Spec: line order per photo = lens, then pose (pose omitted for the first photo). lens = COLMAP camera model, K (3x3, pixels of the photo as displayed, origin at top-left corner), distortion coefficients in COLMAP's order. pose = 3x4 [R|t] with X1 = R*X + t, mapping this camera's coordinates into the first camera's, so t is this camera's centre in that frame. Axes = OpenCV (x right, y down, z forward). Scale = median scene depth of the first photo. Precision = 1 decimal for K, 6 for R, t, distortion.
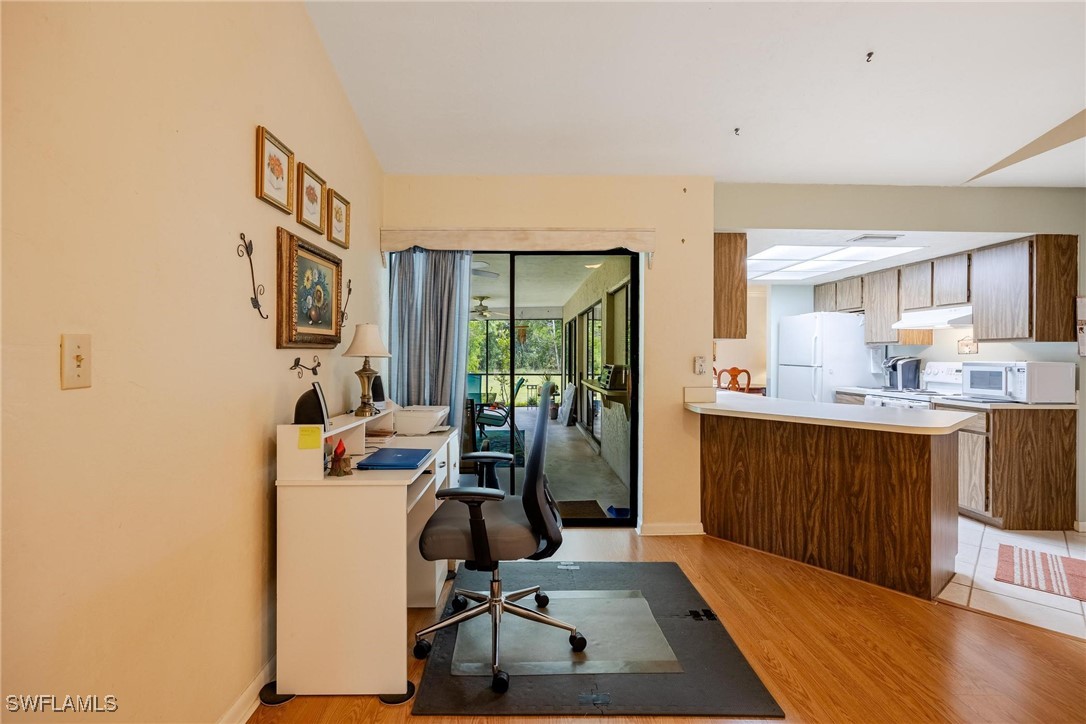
lens RADIAL K [[506.8, 0, 519.0], [0, 506.8, 359.2], [0, 0, 1]] dist [-0.000229, 0.000206]
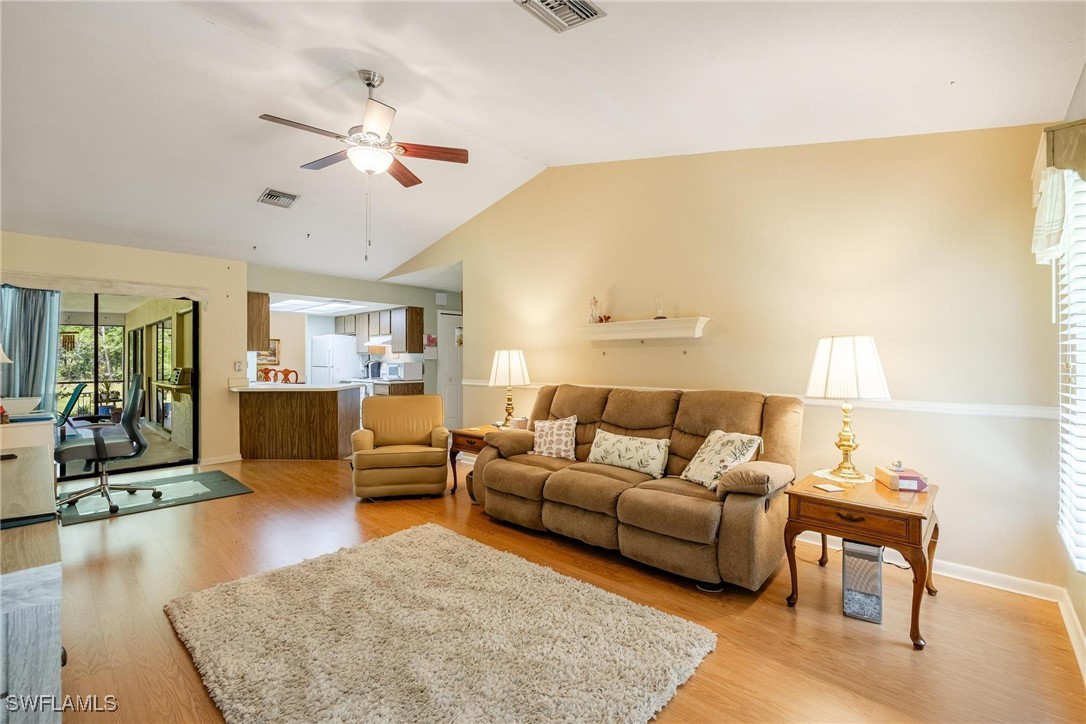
lens RADIAL K [[480.8, 0, 537.0], [0, 480.8, 355.3], [0, 0, 1]] dist [0.000188, 0.000704]
pose [[0.690640, 0.000594, 0.723198, -0.147277], [0.013147, 0.999824, -0.013376, 0.010960], [-0.723079, 0.018746, 0.690511, -0.951044]]
